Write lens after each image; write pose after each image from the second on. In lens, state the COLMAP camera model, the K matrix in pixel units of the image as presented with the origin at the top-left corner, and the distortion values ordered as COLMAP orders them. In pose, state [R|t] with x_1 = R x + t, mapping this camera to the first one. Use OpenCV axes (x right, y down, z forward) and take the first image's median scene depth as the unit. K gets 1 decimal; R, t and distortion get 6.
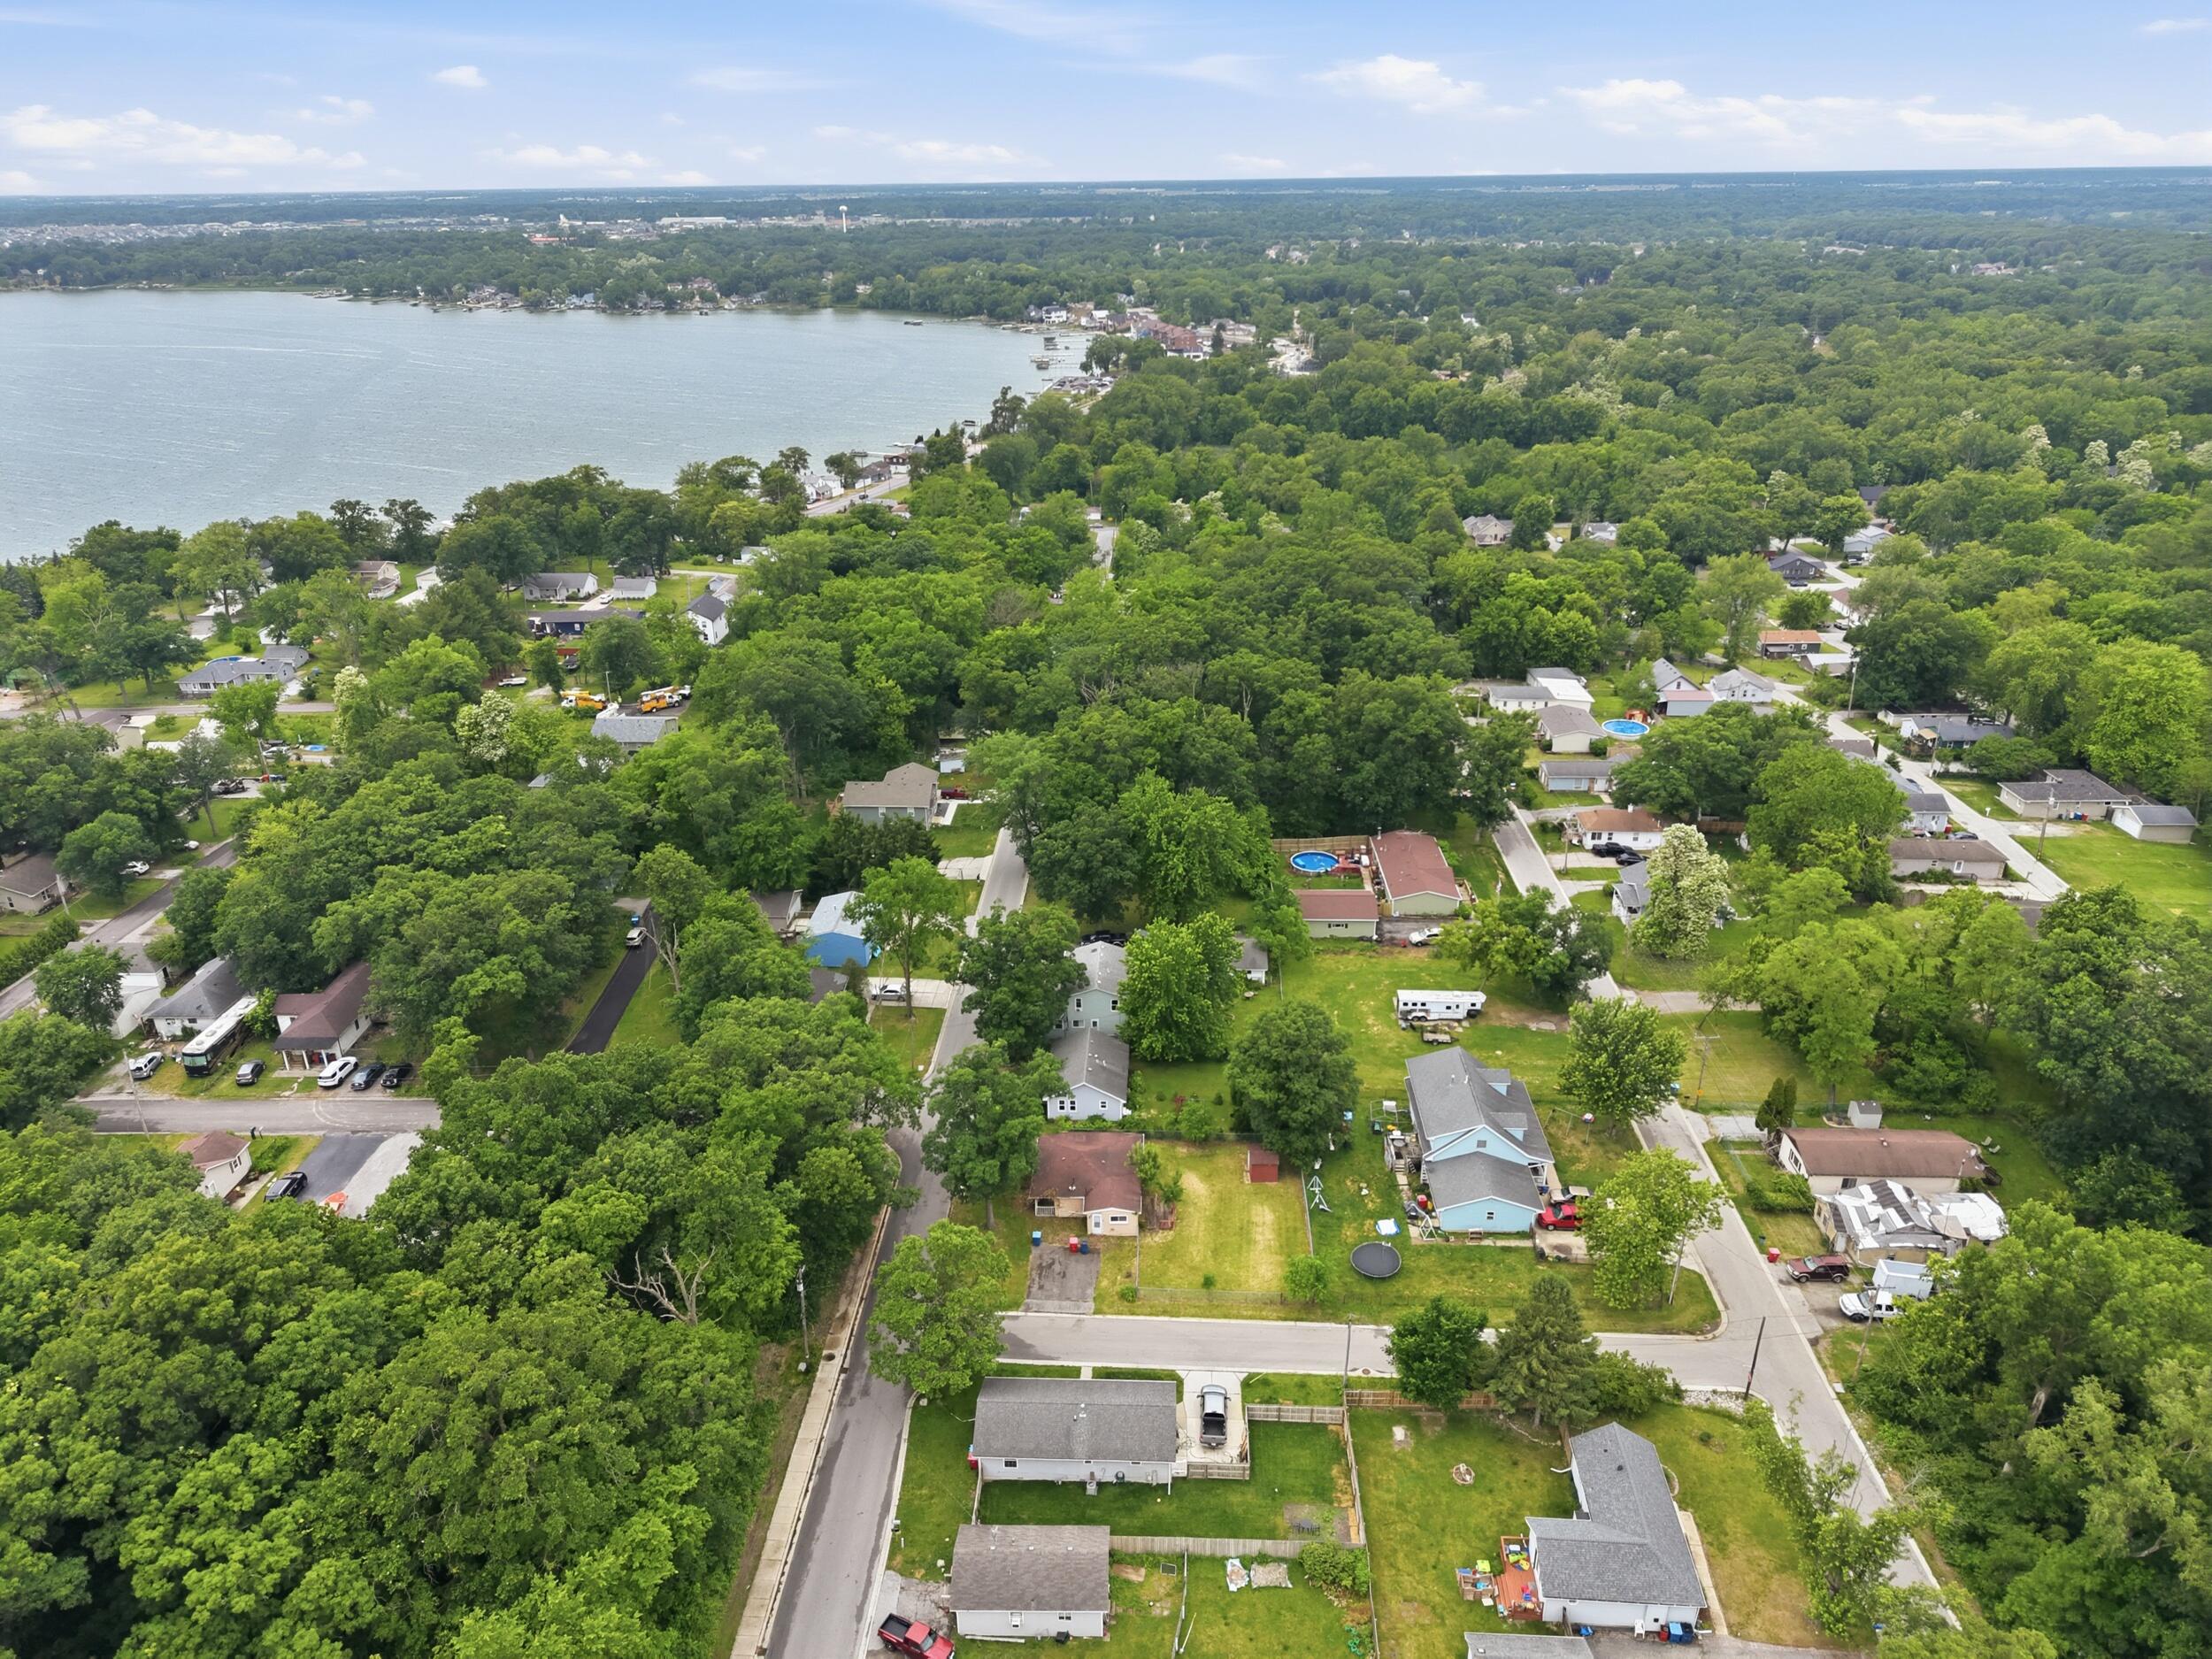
lens RADIAL K [[1491.7, 0, 1095.7], [0, 1491.7, 832.1], [0, 0, 1]] dist [0.025104, -0.028370]
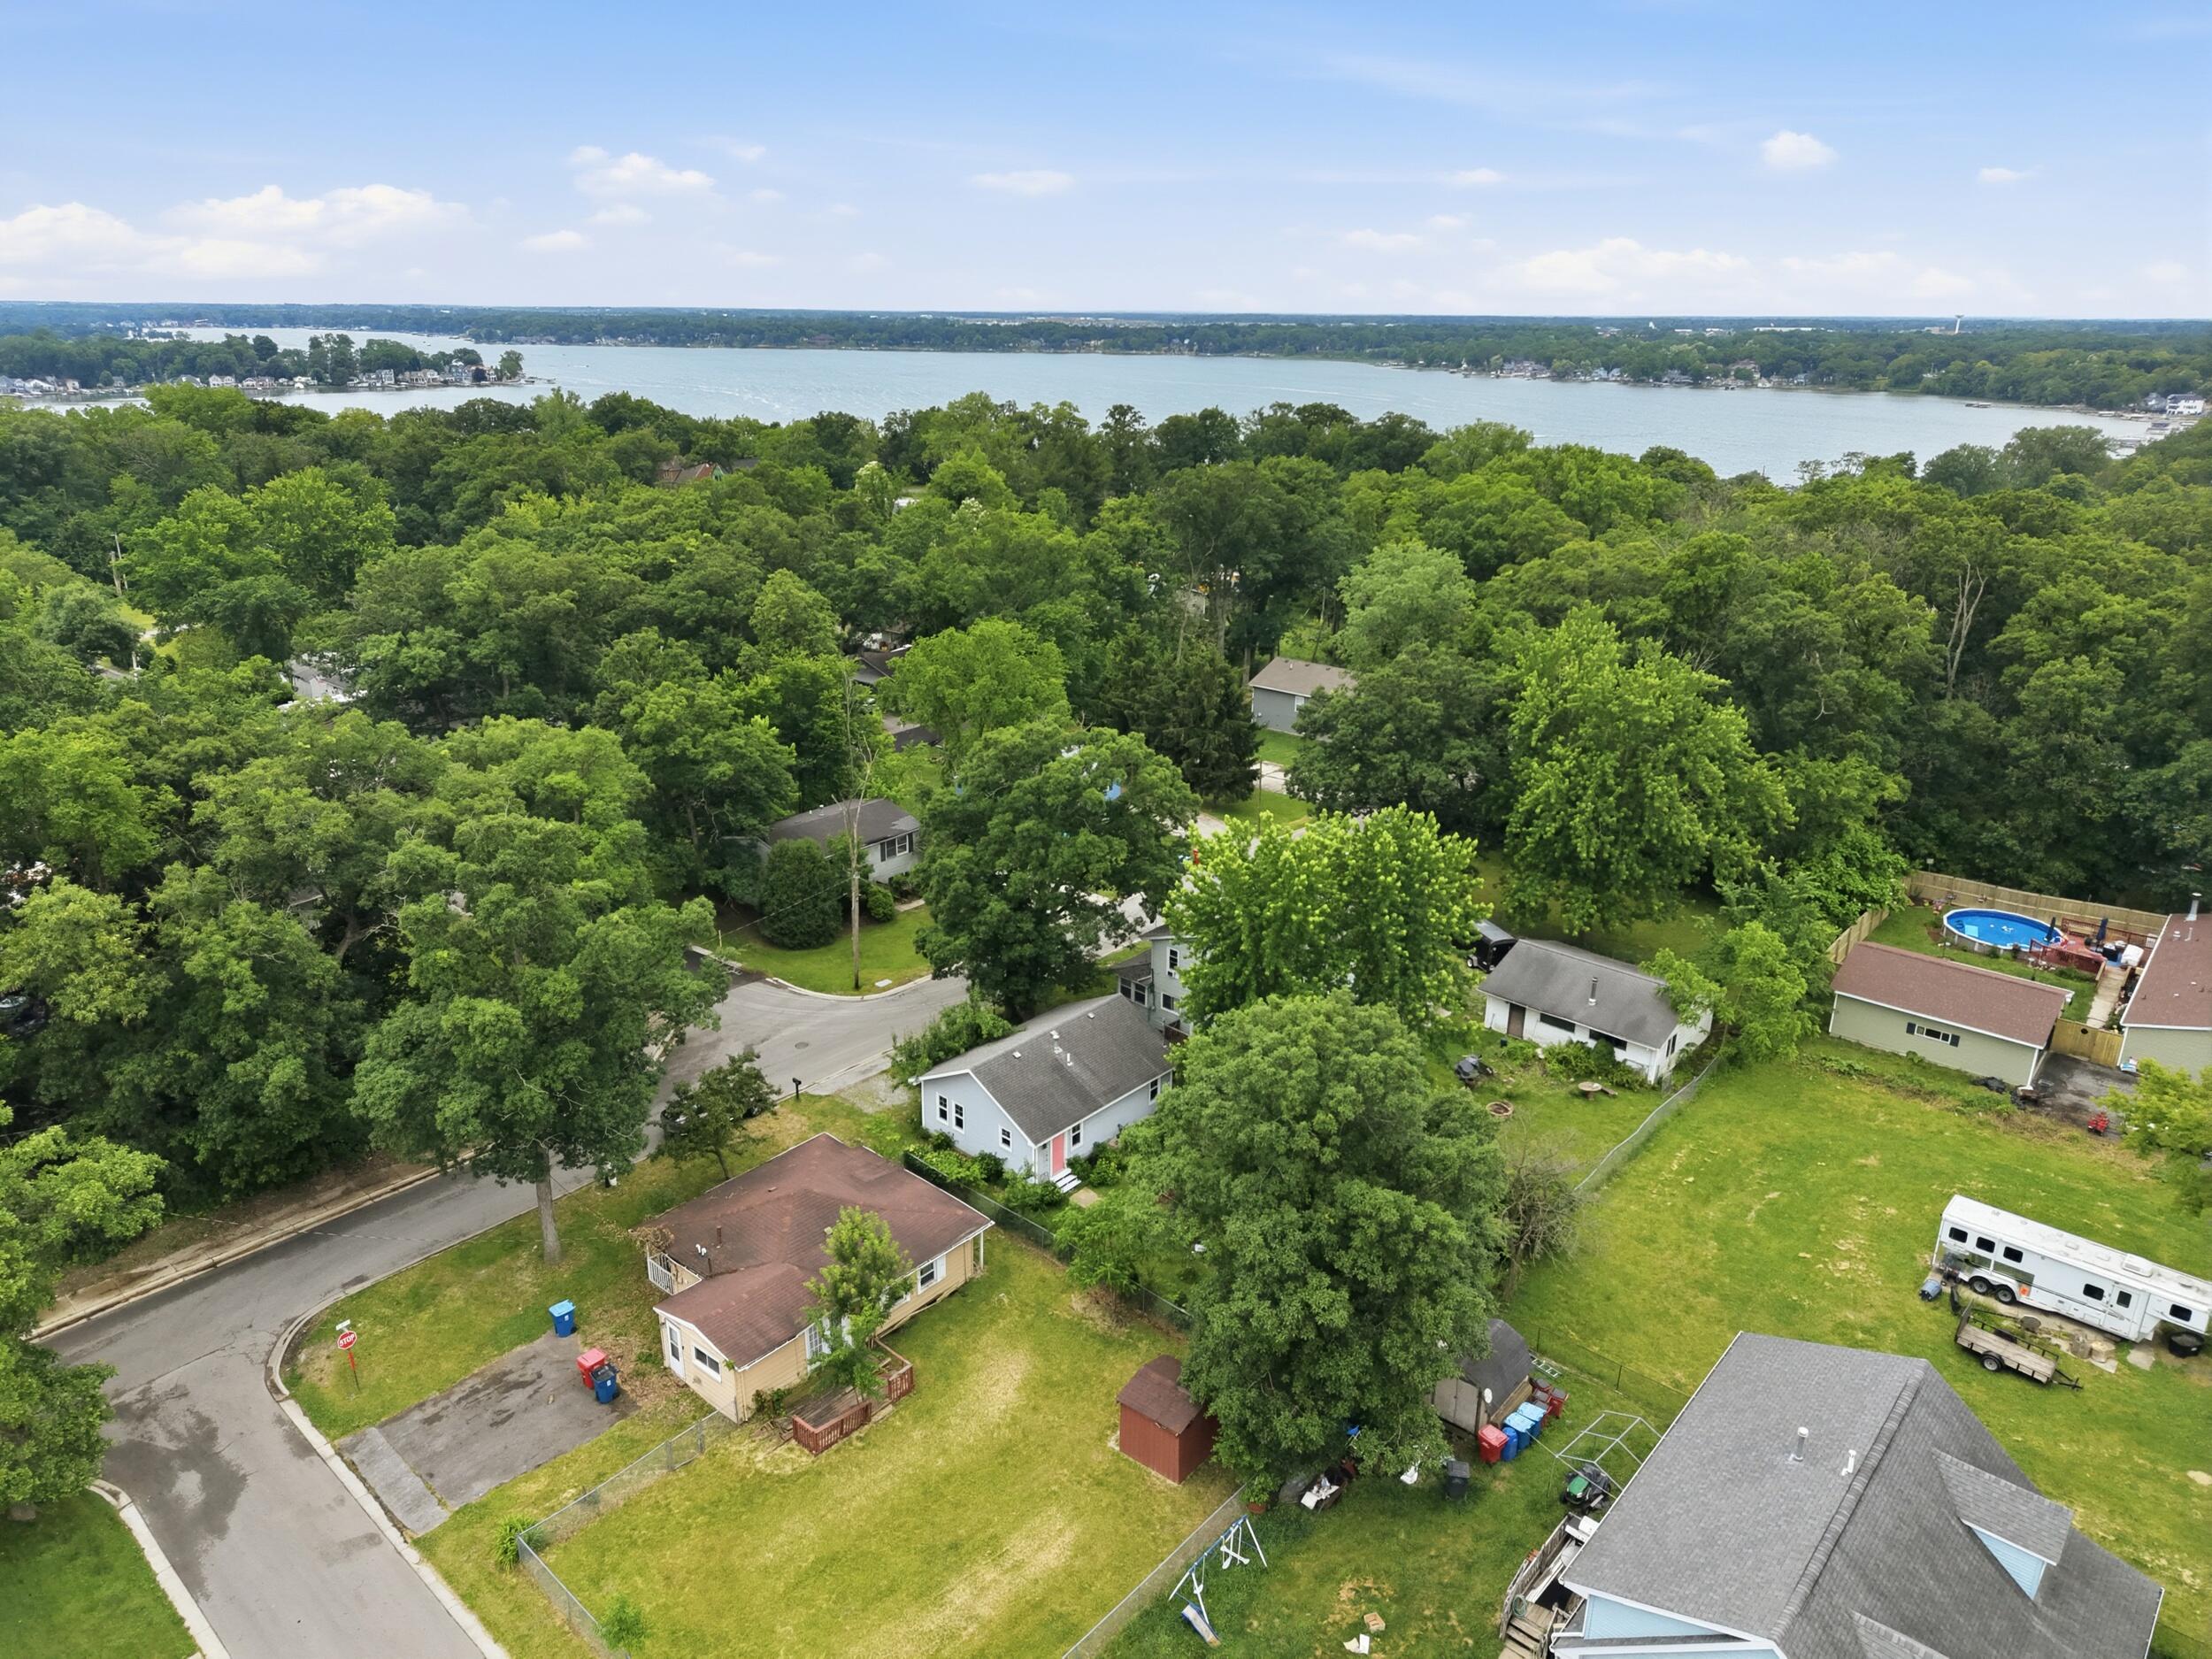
lens RADIAL K [[1491.7, 0, 1095.7], [0, 1491.7, 832.1], [0, 0, 1]] dist [0.025104, -0.028370]
pose [[0.779812, 0.229977, -0.582240, 0.219762], [-0.274784, 0.961434, 0.011727, 0.070693], [0.562482, 0.150846, 0.812933, 0.543008]]
